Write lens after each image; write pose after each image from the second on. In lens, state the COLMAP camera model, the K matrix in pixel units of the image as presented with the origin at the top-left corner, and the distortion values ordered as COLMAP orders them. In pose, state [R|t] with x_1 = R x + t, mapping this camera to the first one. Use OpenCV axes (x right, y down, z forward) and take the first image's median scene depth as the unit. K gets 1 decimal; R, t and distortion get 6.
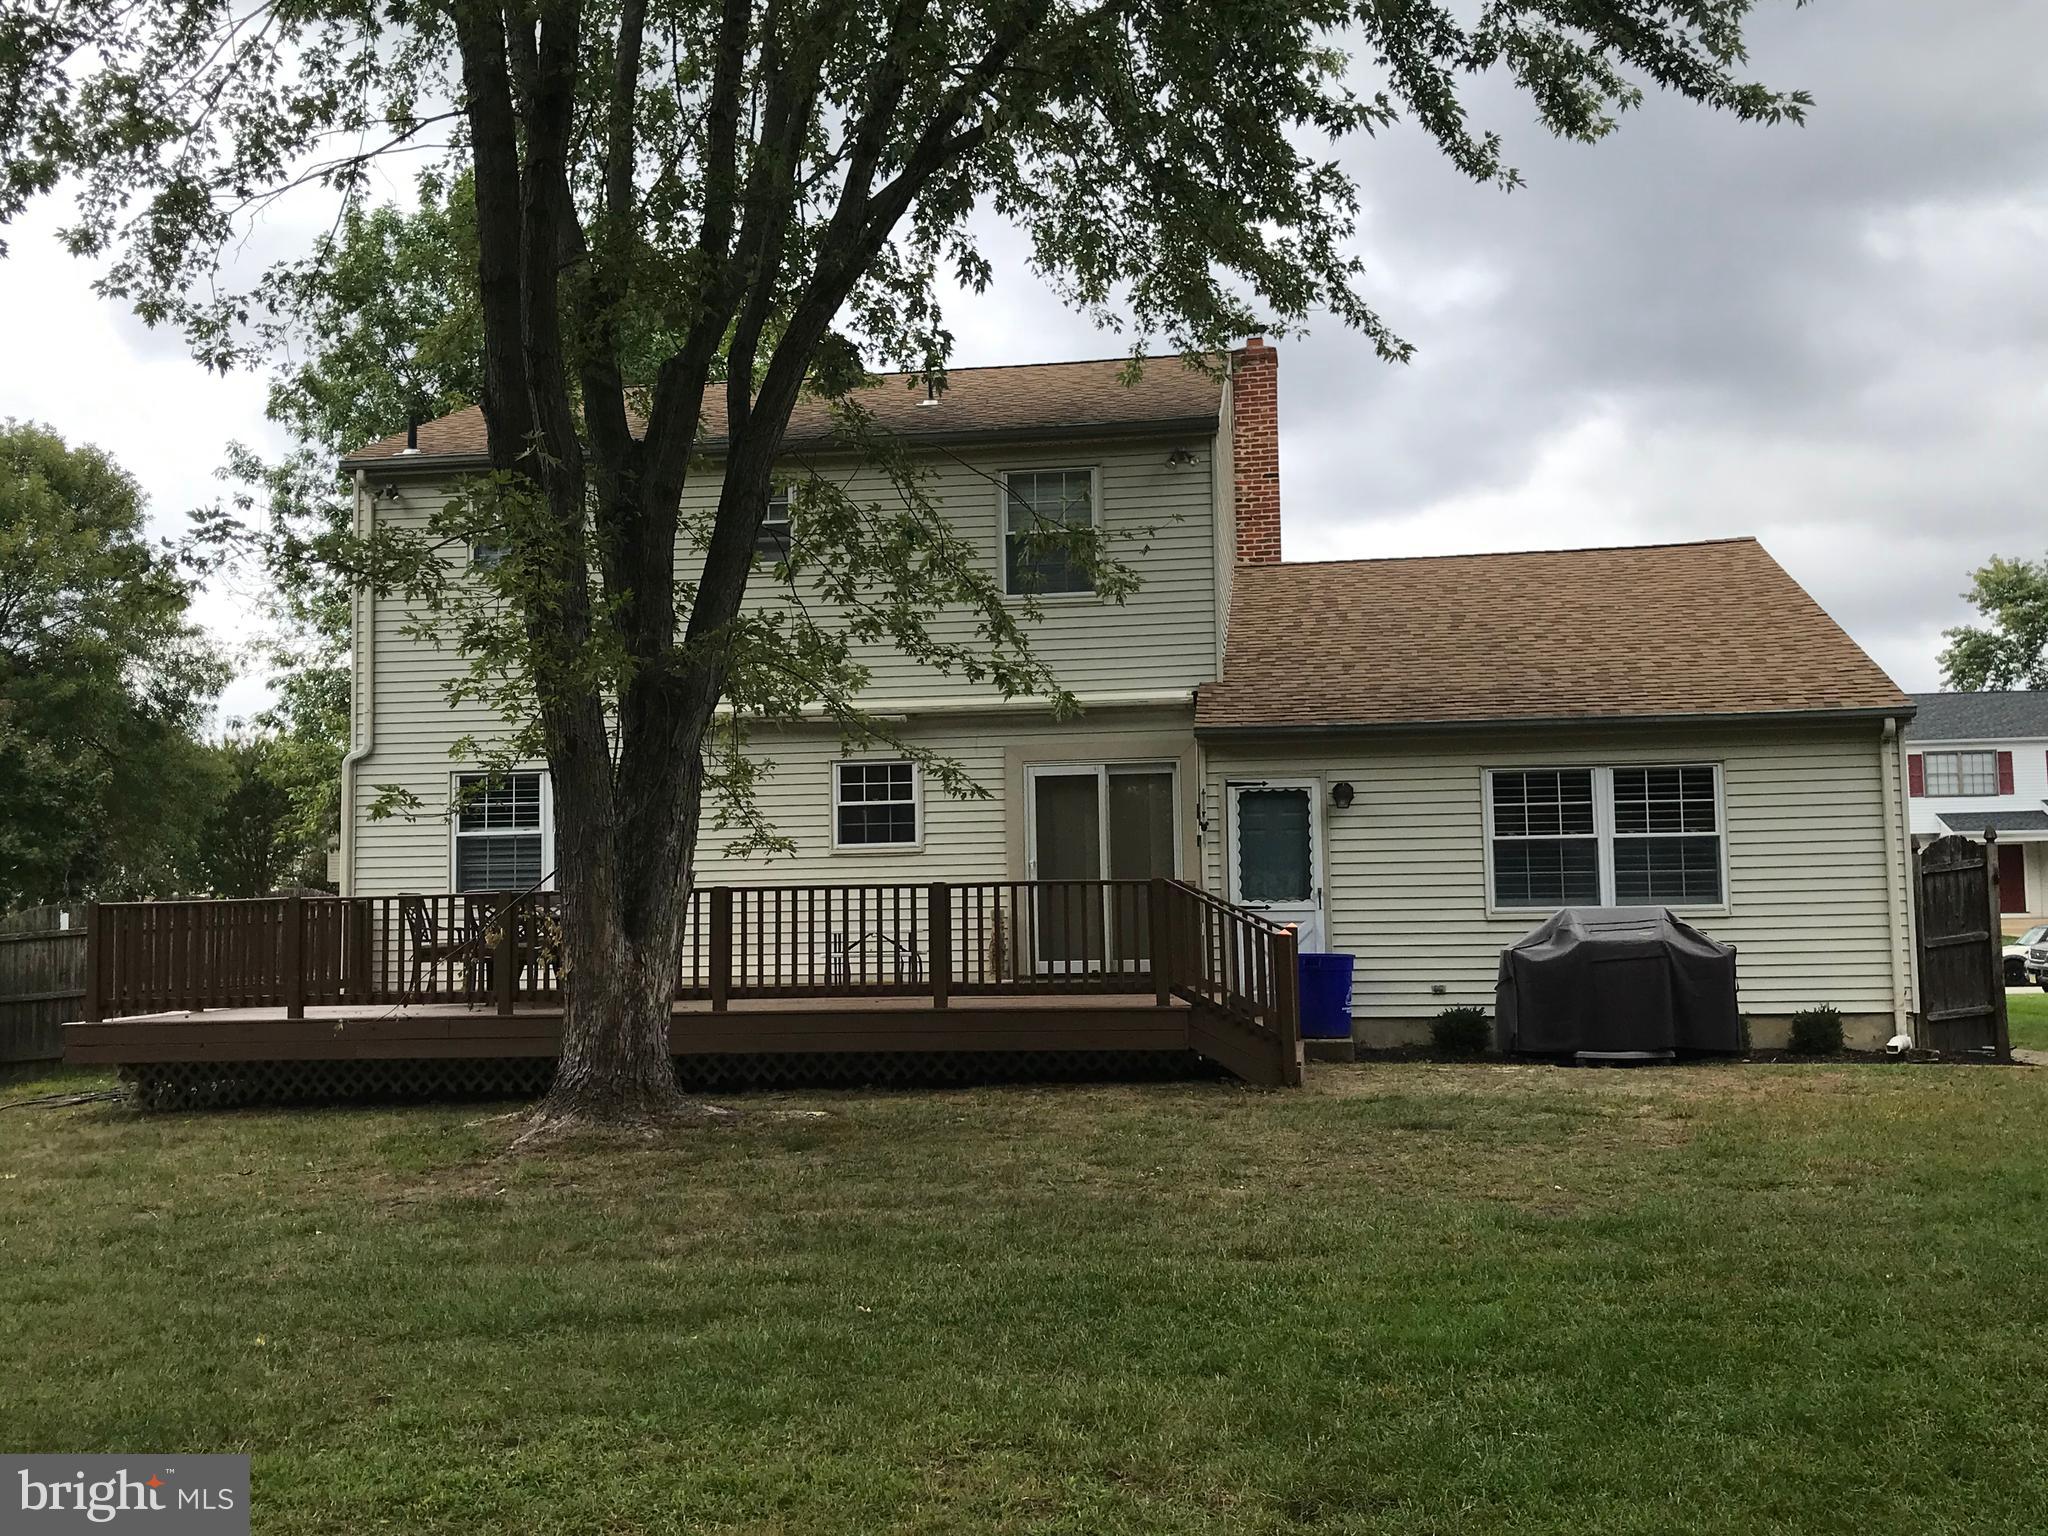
lens RADIAL K [[1954.4, 0, 1024.0], [0, 1954.4, 768.0], [0, 0, 1]] dist [0.128591, -0.000915]
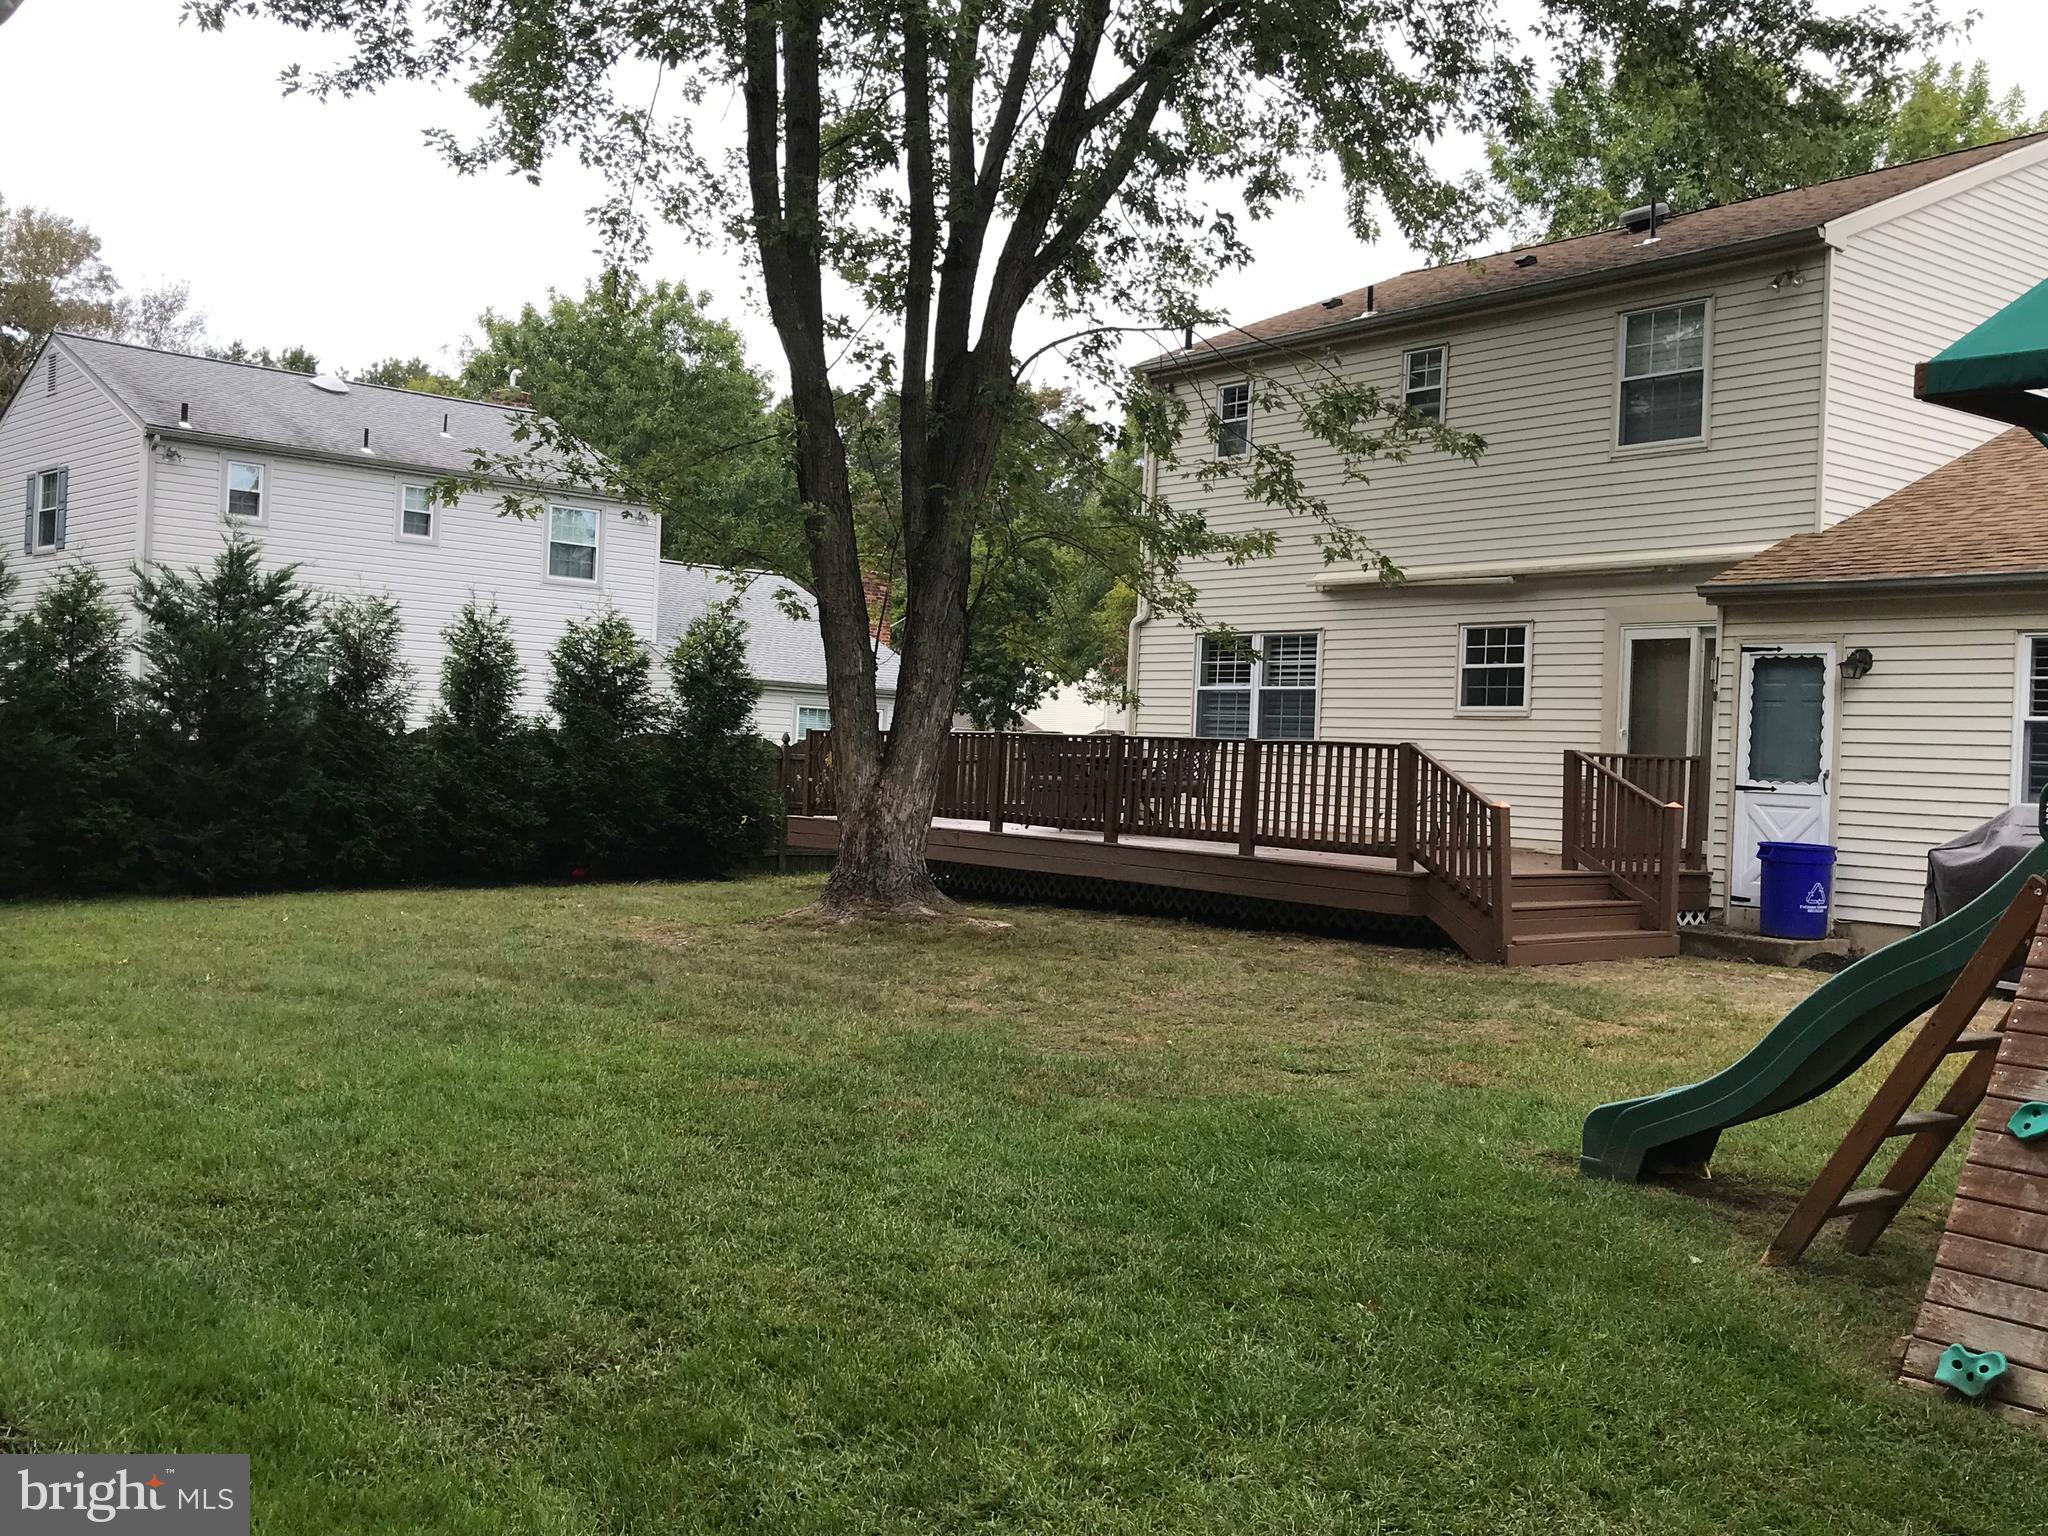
lens RADIAL K [[2050.0, 0, 1024.0], [0, 2050.0, 768.0], [0, 0, 1]] dist [-0.005642, -0.002421]
pose [[0.715812, 0.049252, -0.696554, 0.526770], [-0.003522, 0.997751, 0.066930, 0.000888], [0.698284, -0.045456, 0.714376, 0.101969]]
